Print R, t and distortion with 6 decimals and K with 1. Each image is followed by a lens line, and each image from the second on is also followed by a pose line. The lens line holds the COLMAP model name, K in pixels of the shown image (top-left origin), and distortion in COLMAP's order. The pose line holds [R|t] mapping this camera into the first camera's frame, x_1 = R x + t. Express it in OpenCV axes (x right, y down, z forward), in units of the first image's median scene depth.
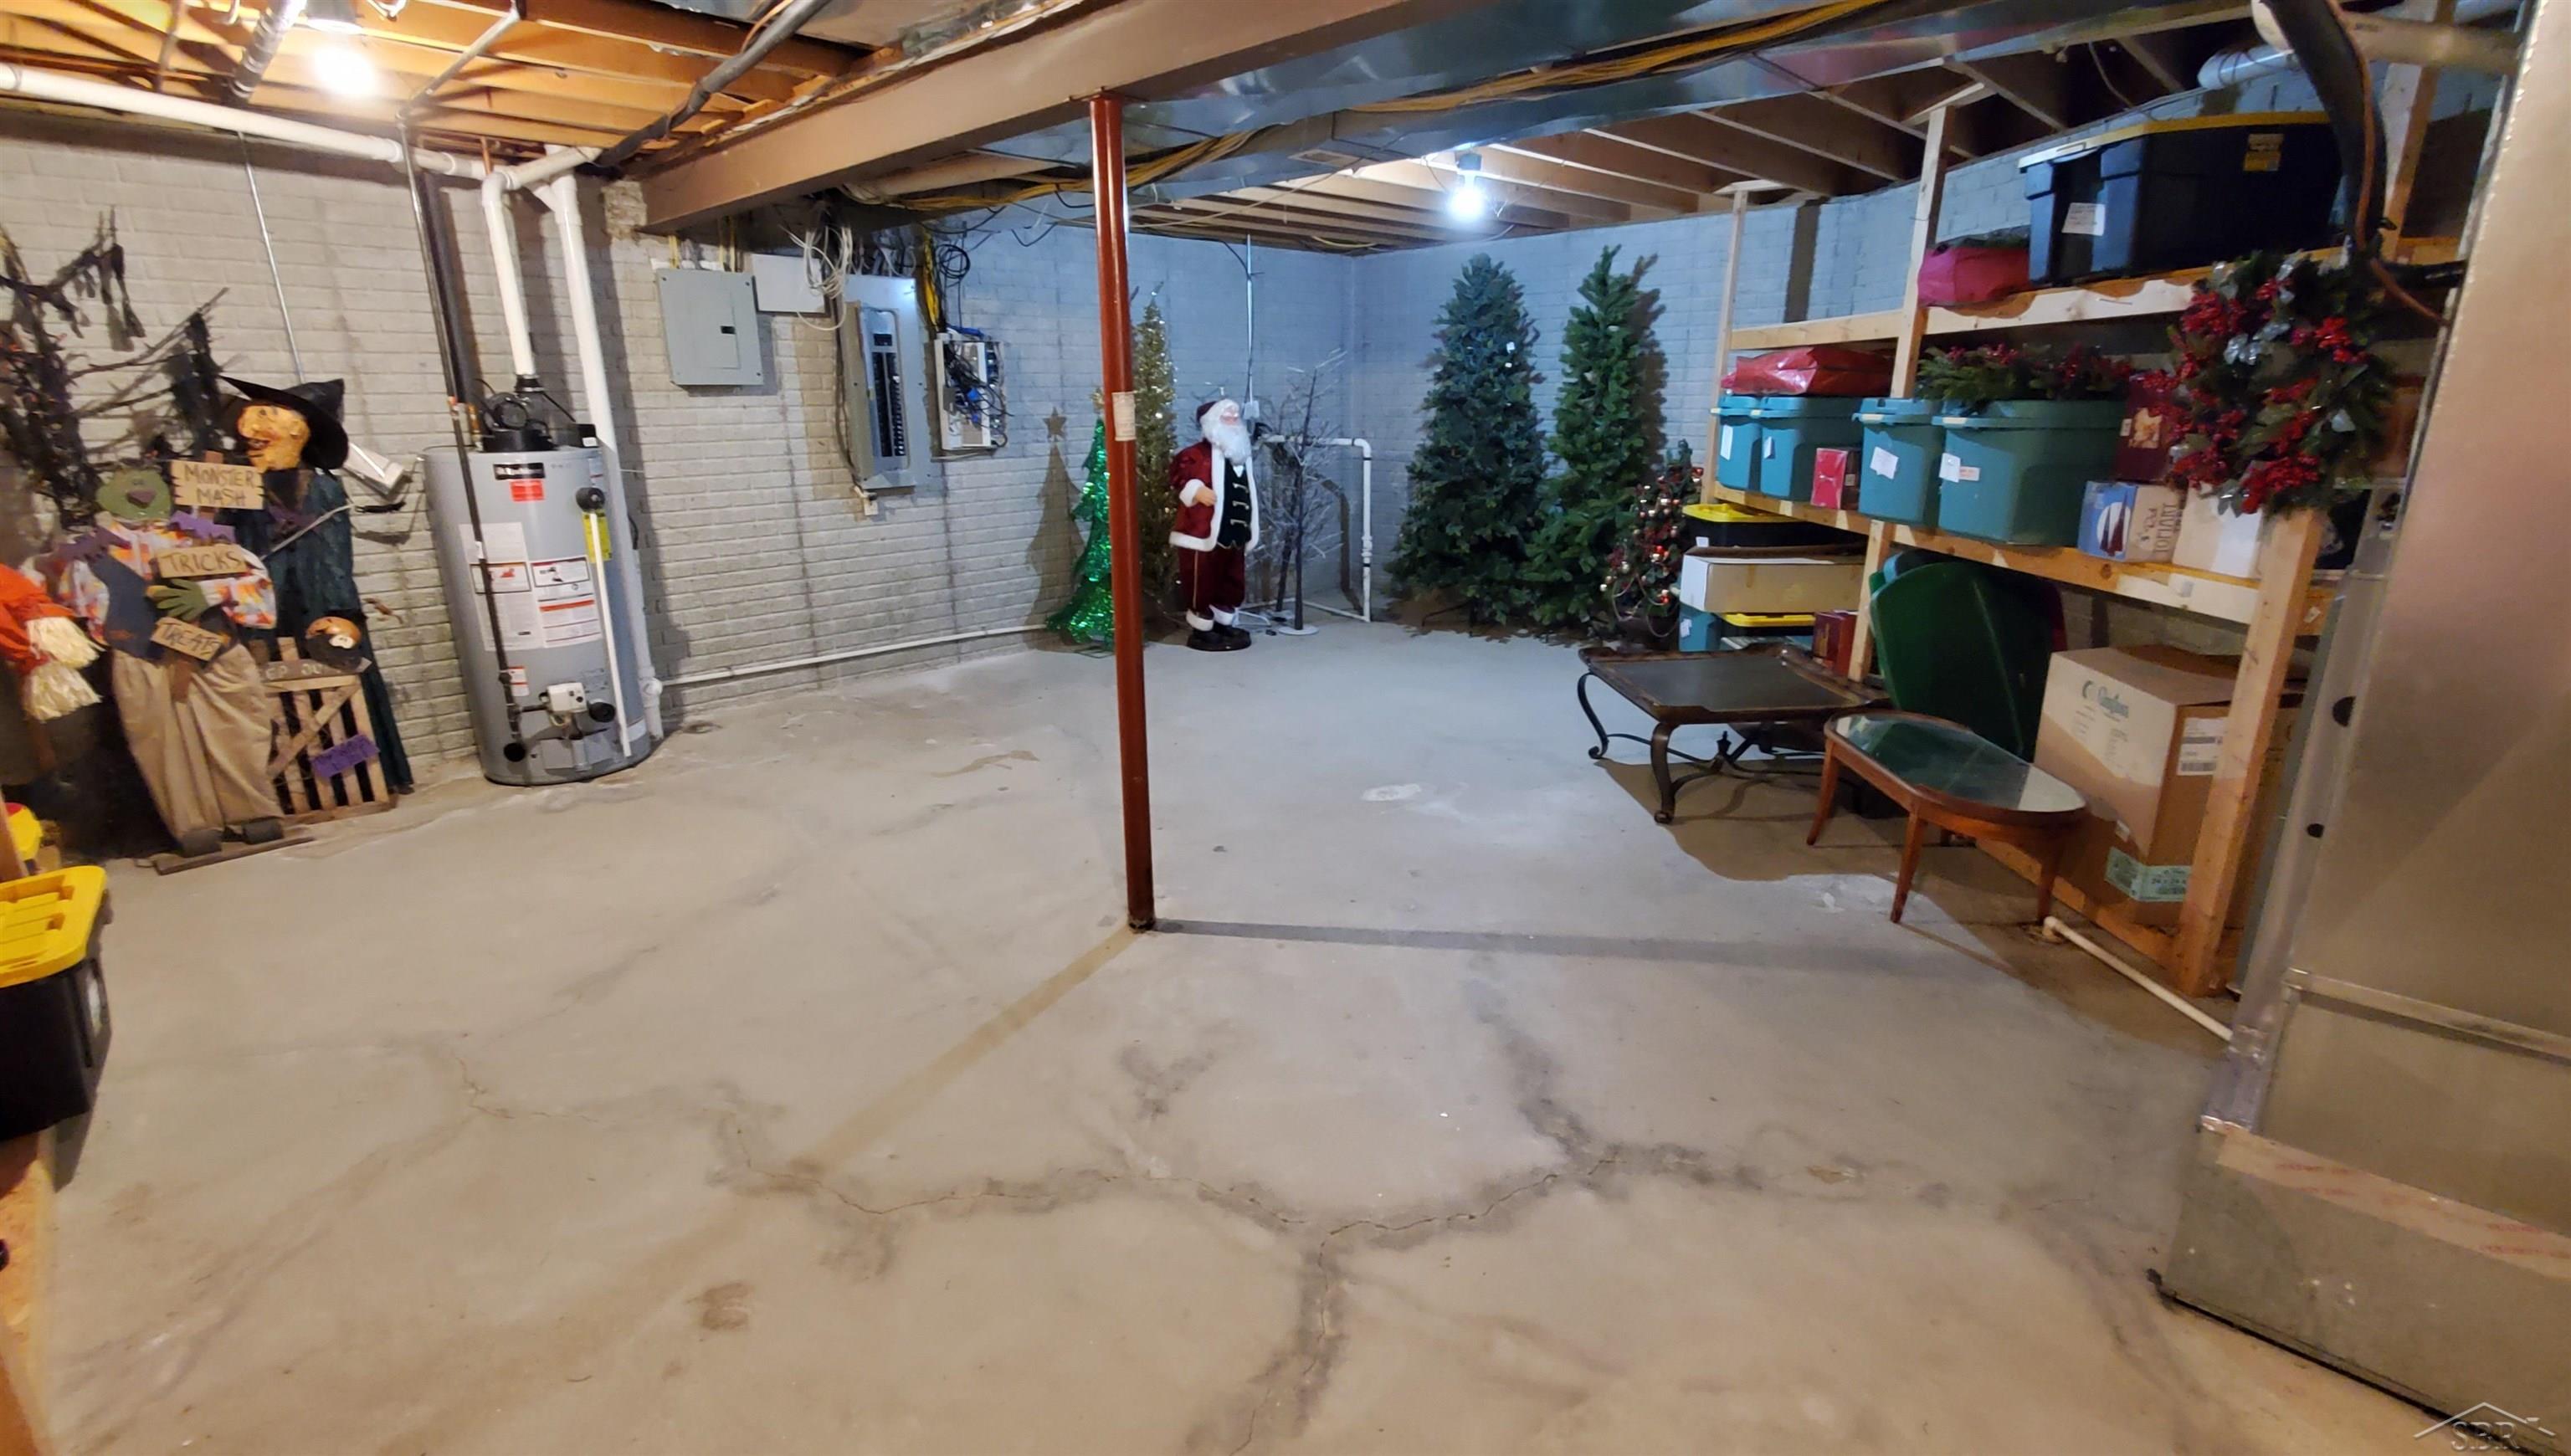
lens RADIAL K [[1149.6, 0, 1288.2], [0, 1149.6, 721.8], [0, 0, 1]] dist [0.001401, 0.000183]
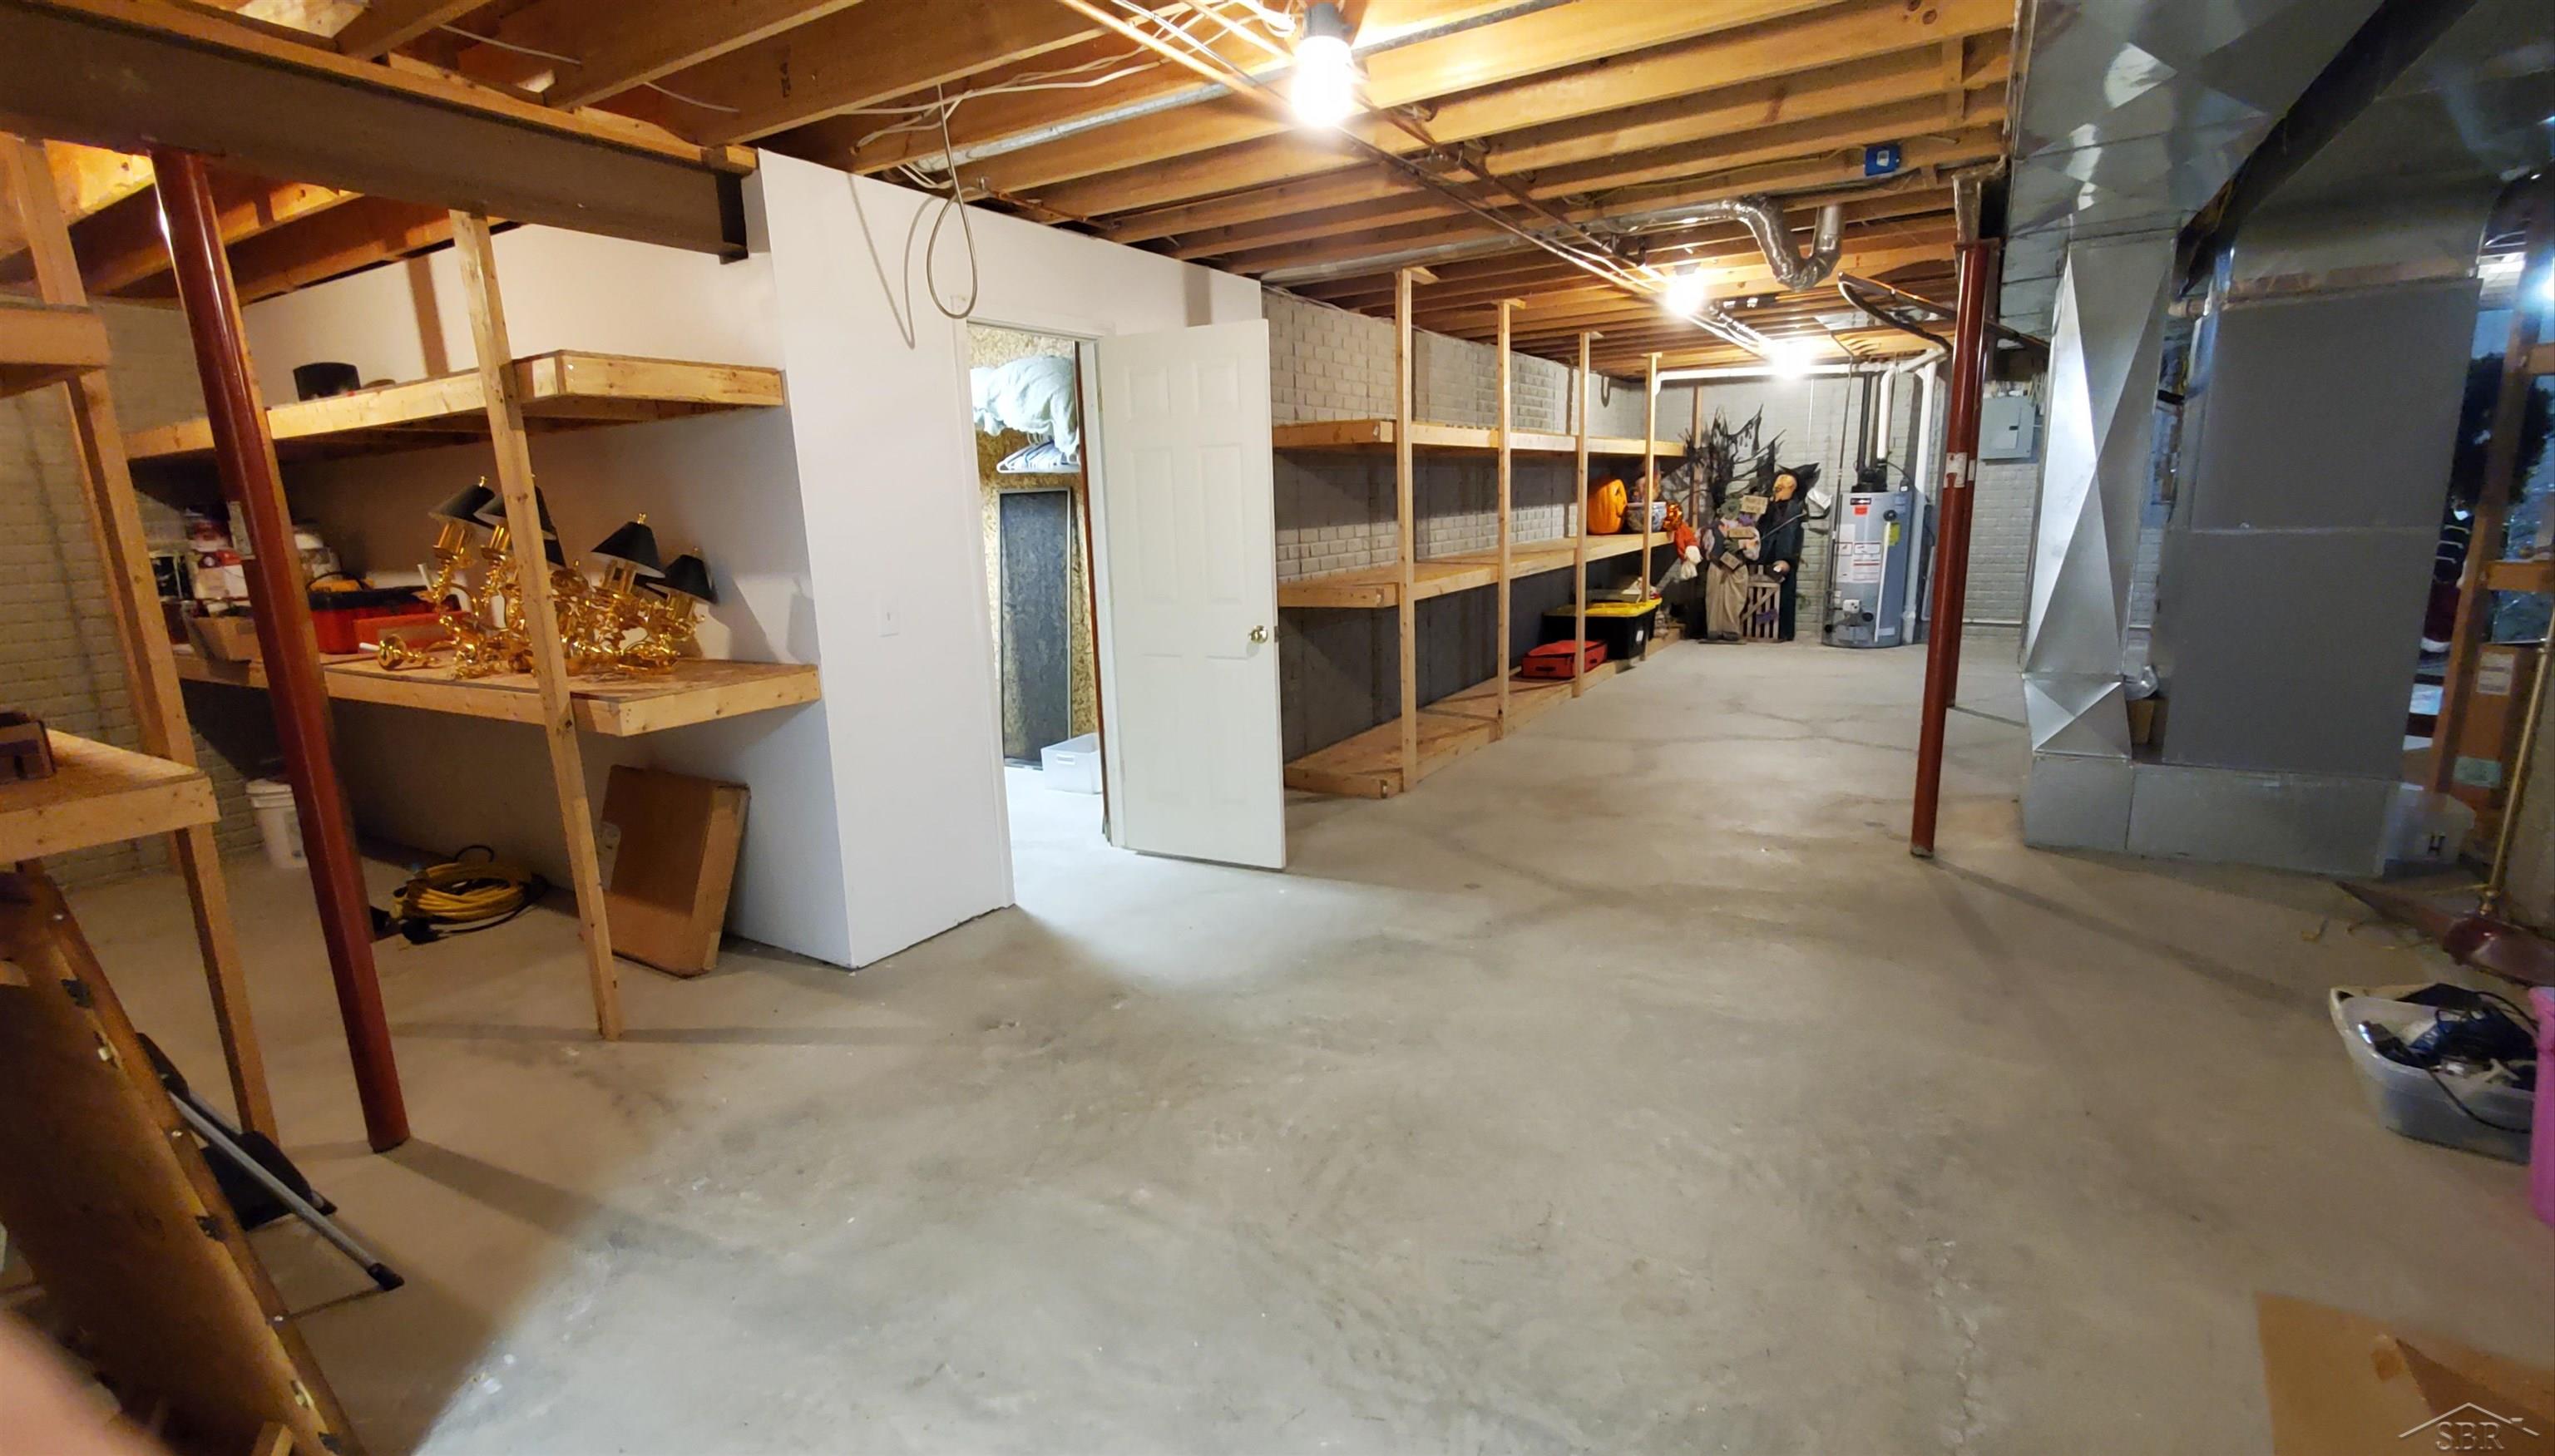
lens RADIAL K [[1142.4, 0, 1275.5], [0, 1142.4, 736.8], [0, 0, 1]] dist [0.001401, 0.000183]
pose [[0.228713, 0.197031, -0.953346, 1.340160], [-0.241691, 0.960135, 0.140451, 0.192024], [0.943014, 0.198292, 0.267215, -0.597843]]
